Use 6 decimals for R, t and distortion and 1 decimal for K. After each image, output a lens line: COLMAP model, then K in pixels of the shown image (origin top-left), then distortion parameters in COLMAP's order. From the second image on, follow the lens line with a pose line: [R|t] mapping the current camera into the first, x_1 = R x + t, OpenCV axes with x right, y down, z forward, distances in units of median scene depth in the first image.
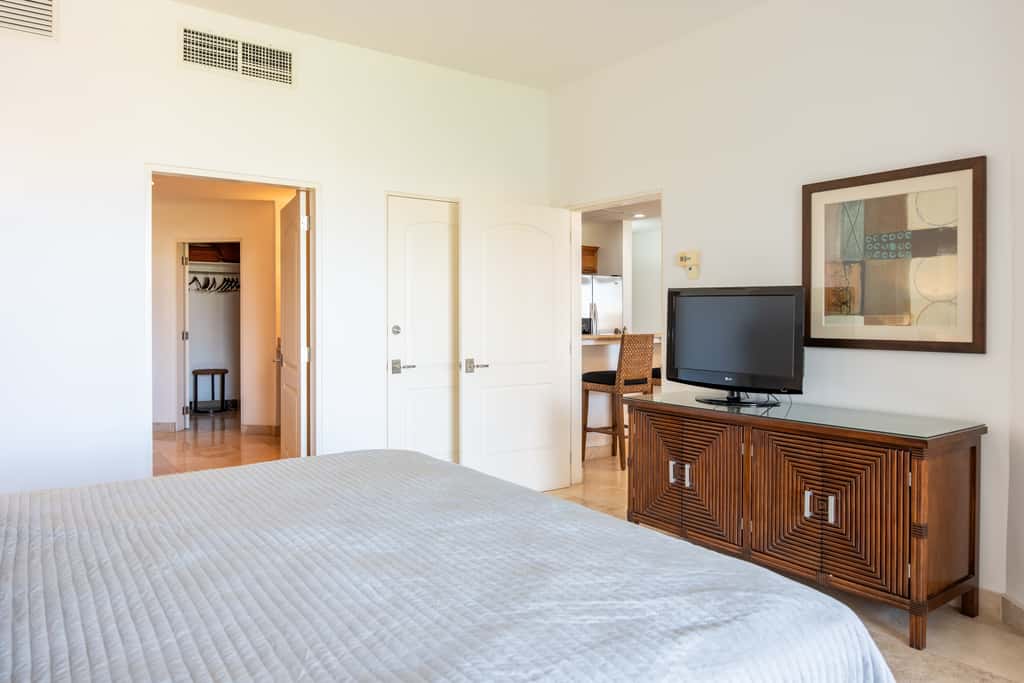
lens RADIAL K [[698.2, 0, 512.8], [0, 698.2, 320.0], [0, 0, 1]] dist [-0.066767, 0.000377]
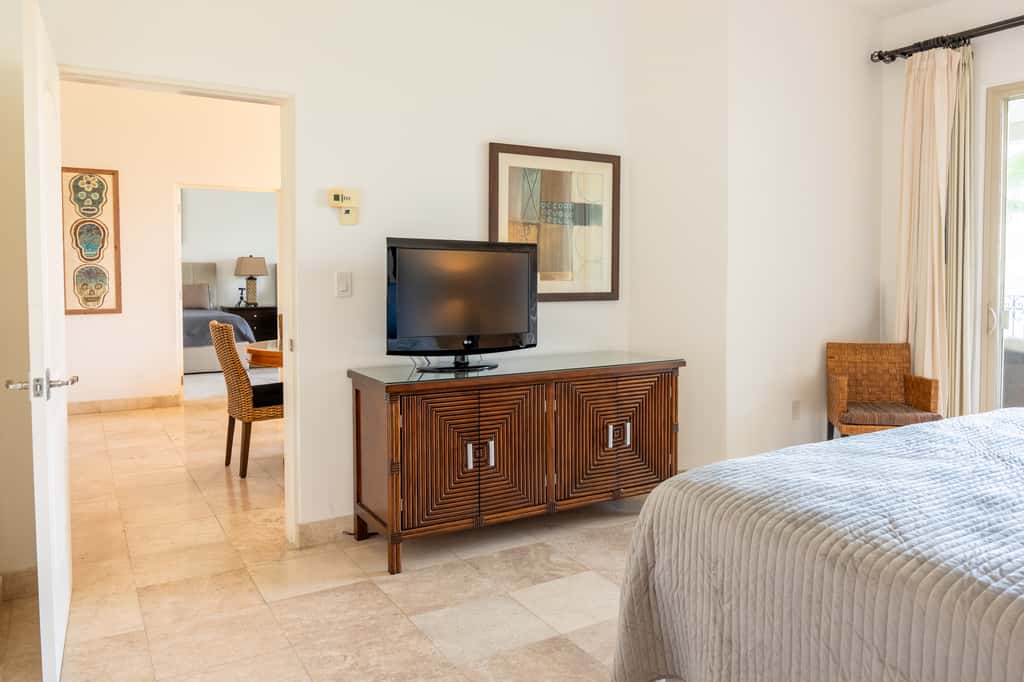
lens RADIAL K [[698.2, 0, 512.8], [0, 698.2, 319.5], [0, 0, 1]] dist [-0.066767, 0.000377]
pose [[0.091720, -0.068482, 0.993427, -0.641938], [0.002267, 0.997644, 0.068563, -0.007370], [-0.995782, -0.004037, 0.091659, 0.929106]]
